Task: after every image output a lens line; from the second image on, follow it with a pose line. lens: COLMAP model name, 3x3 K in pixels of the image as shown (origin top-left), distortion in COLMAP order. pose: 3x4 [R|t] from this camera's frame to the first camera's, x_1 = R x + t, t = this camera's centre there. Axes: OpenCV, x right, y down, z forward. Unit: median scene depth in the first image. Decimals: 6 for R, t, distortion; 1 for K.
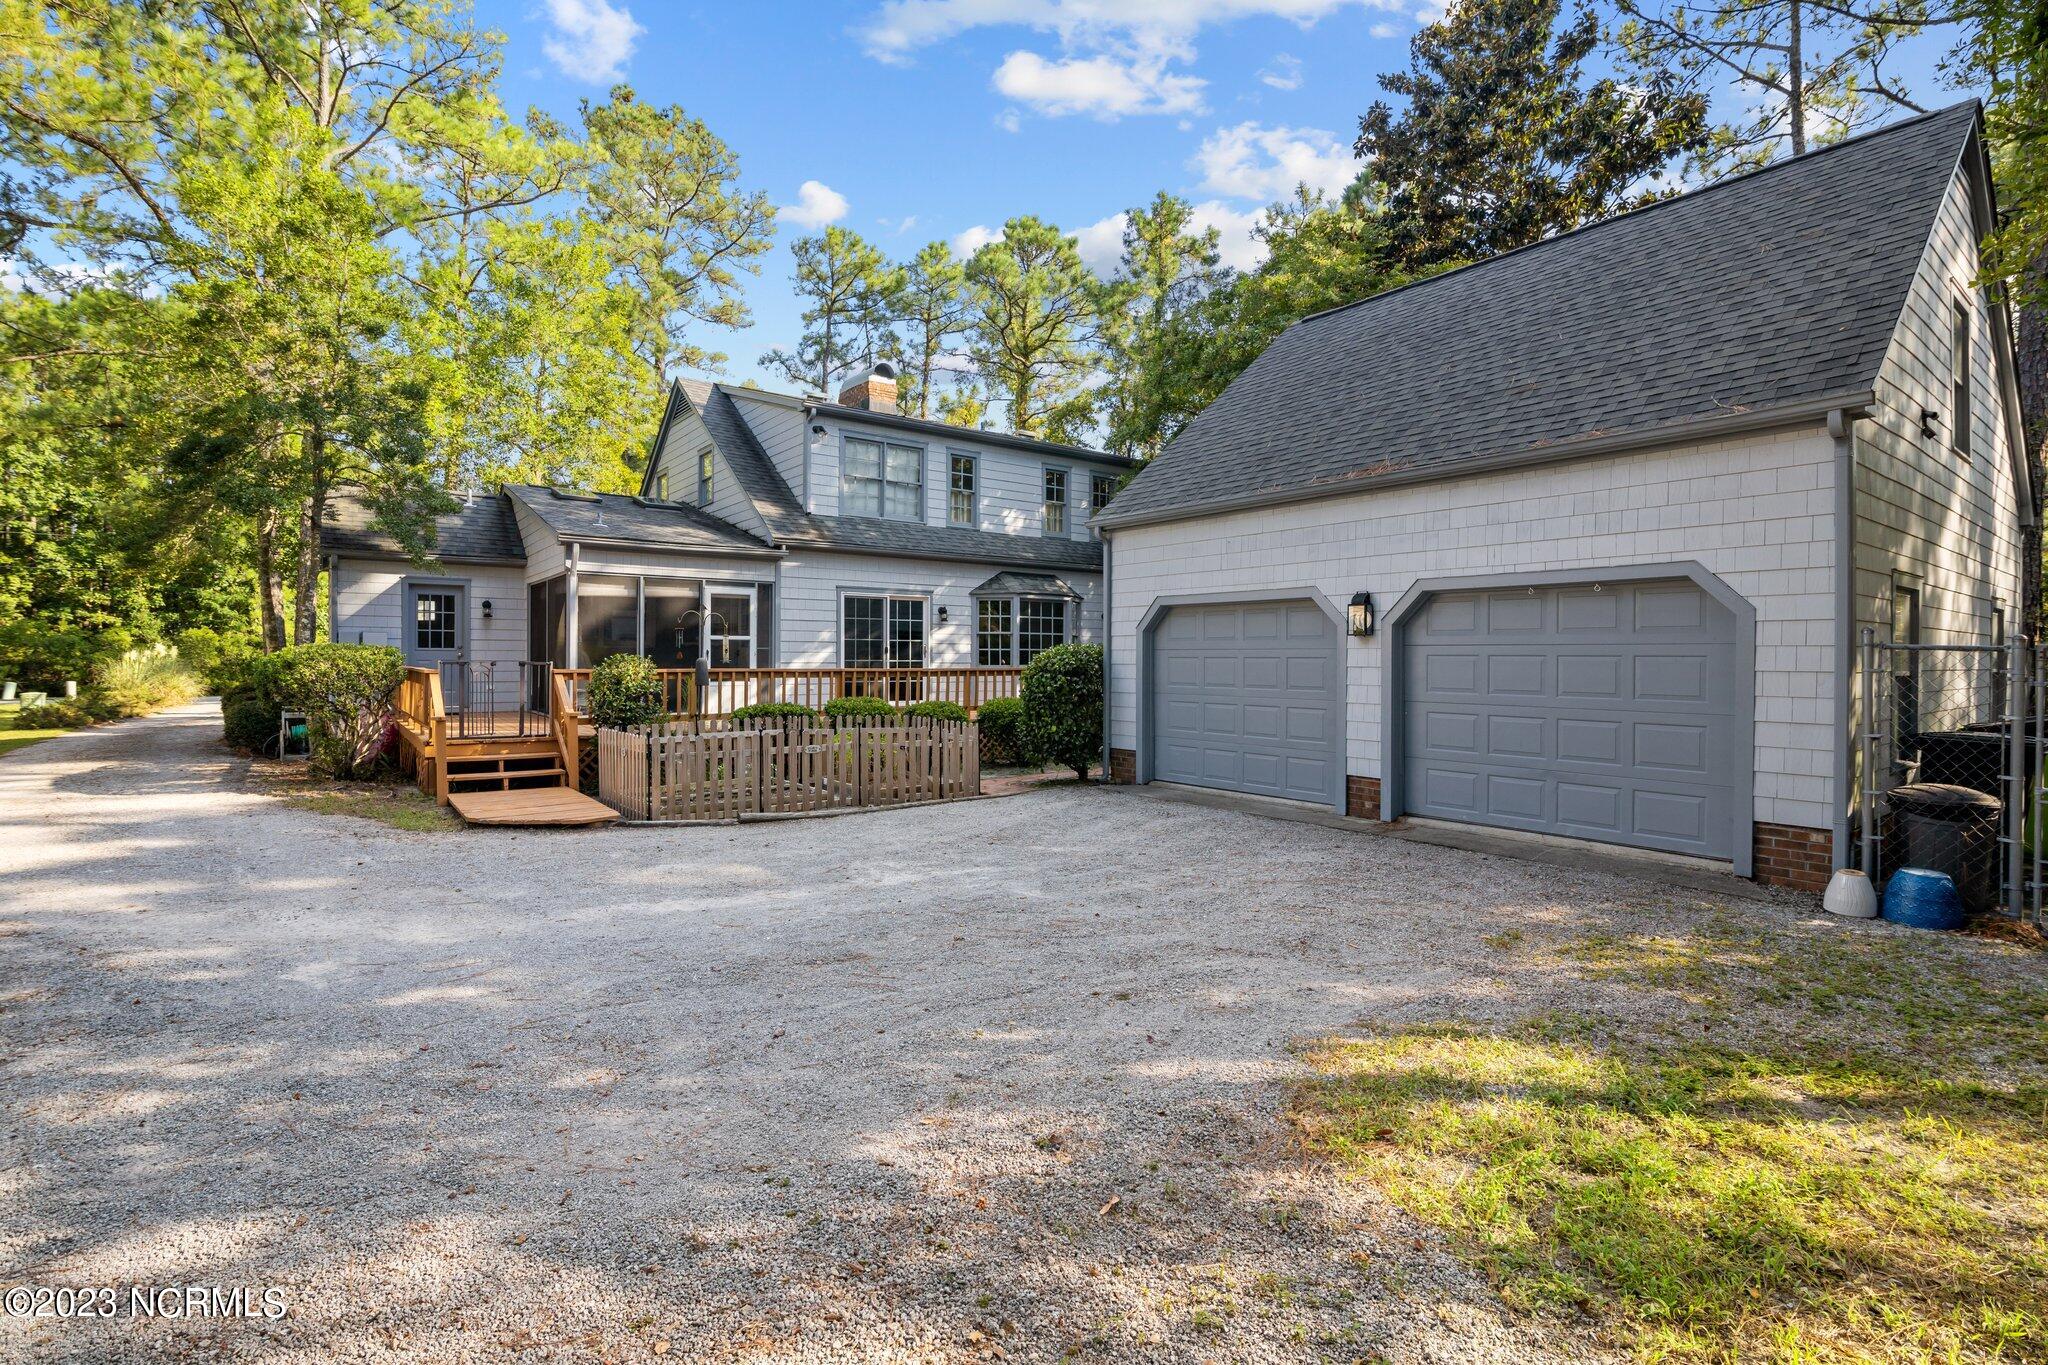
lens RADIAL K [[932.5, 0, 1023.8], [0, 932.5, 663.3], [0, 0, 1]] dist [-0.018113, 0.000424]
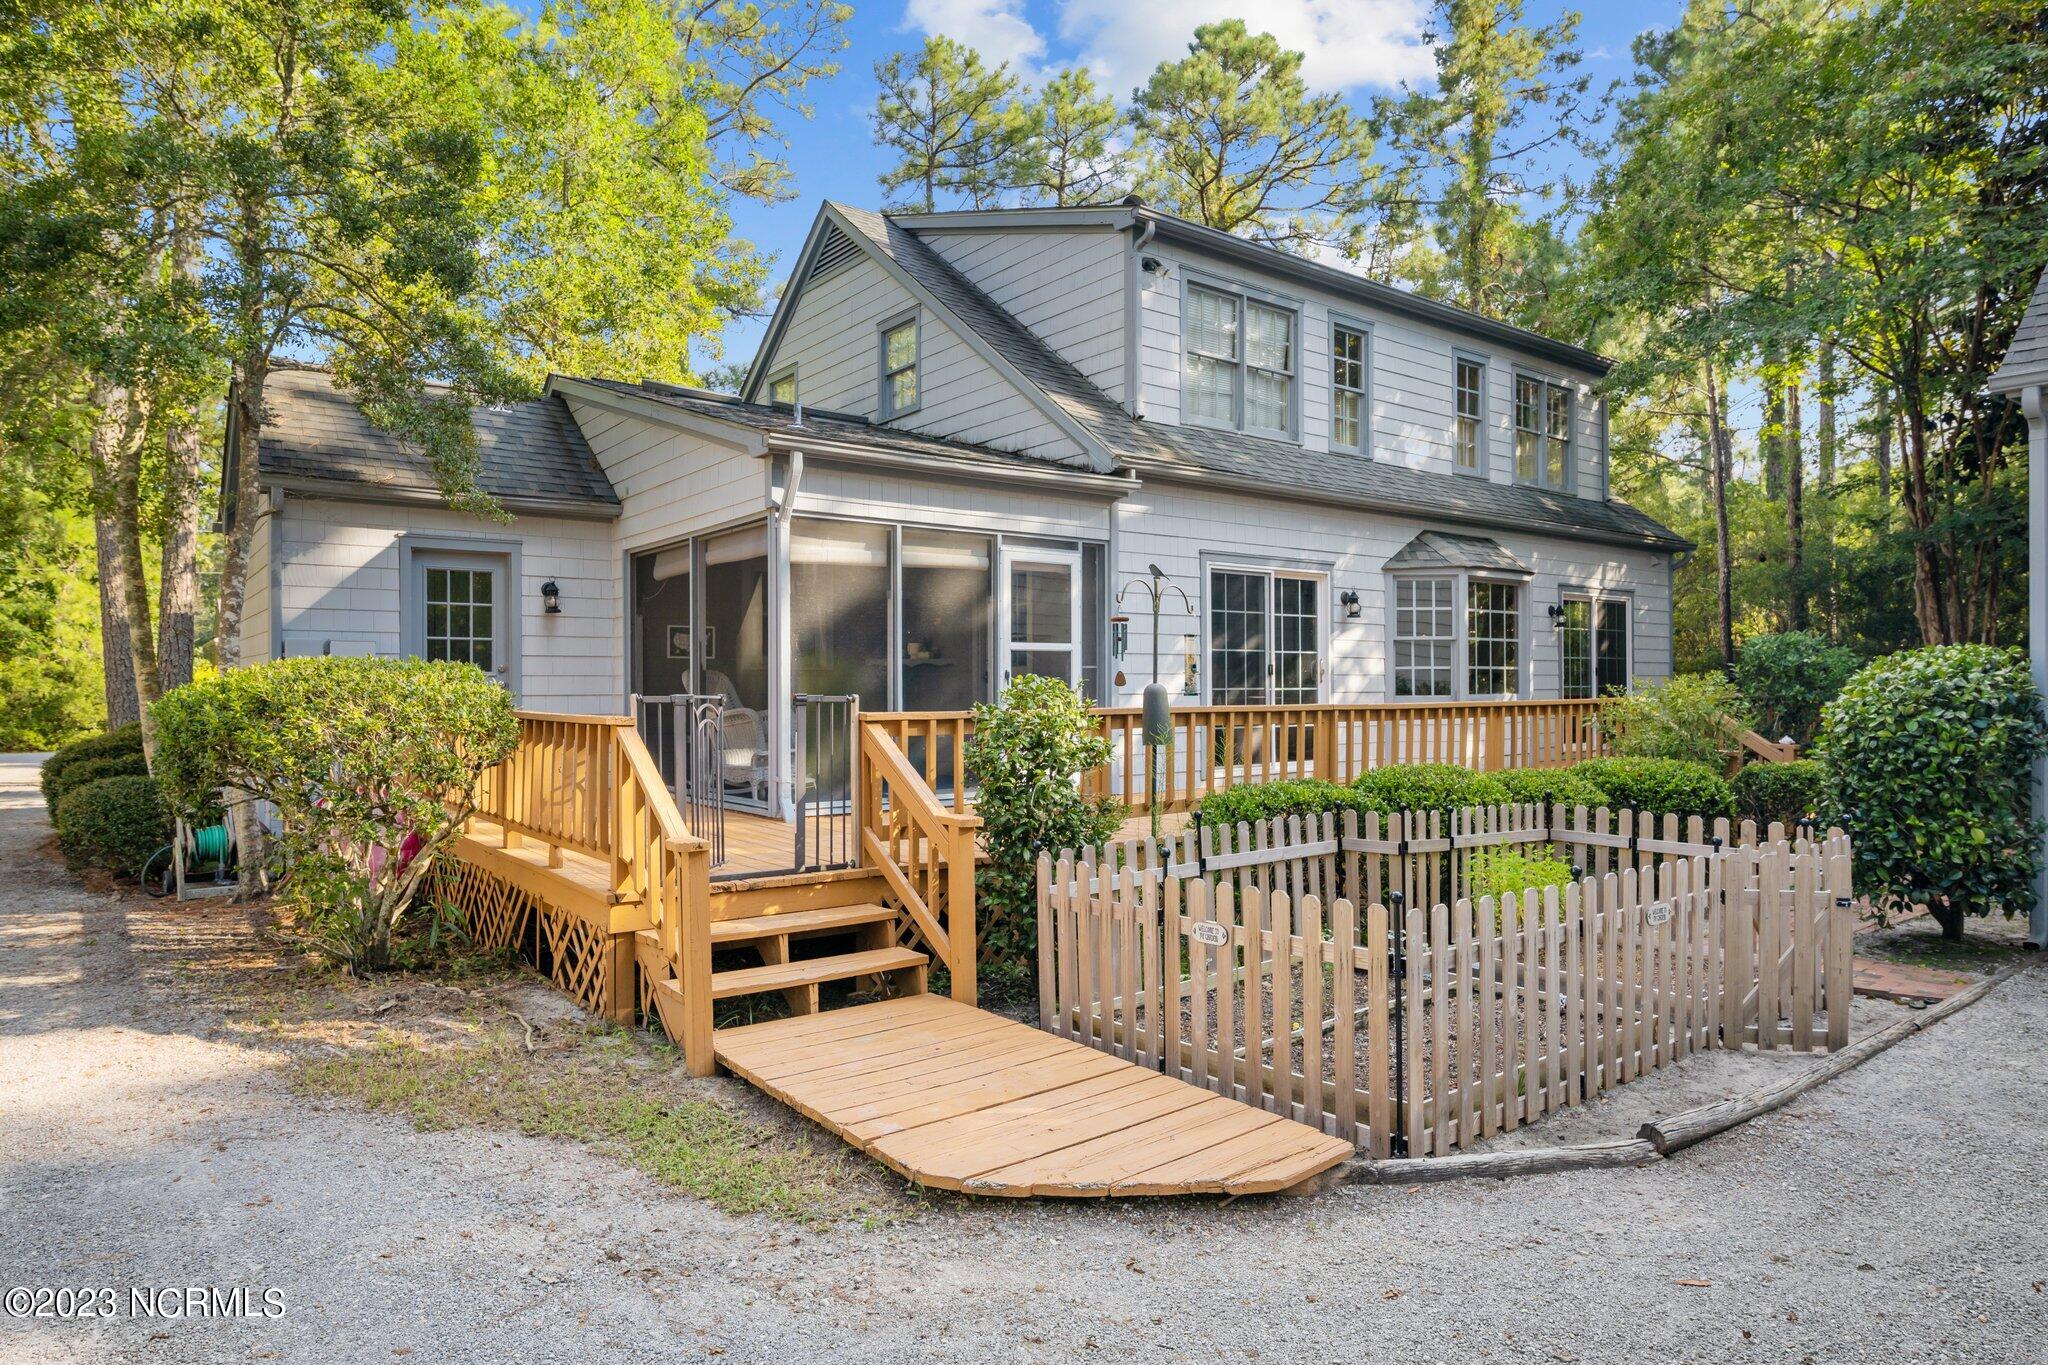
lens RADIAL K [[1196.1, 0, 1022.7], [0, 1196.1, 689.6], [0, 0, 1]] dist [-0.008562, 0.001924]
pose [[0.999962, -0.008325, -0.002399, -0.327571], [0.008314, 0.999955, -0.004634, -0.000643], [0.002437, 0.004614, 0.999986, 0.337327]]
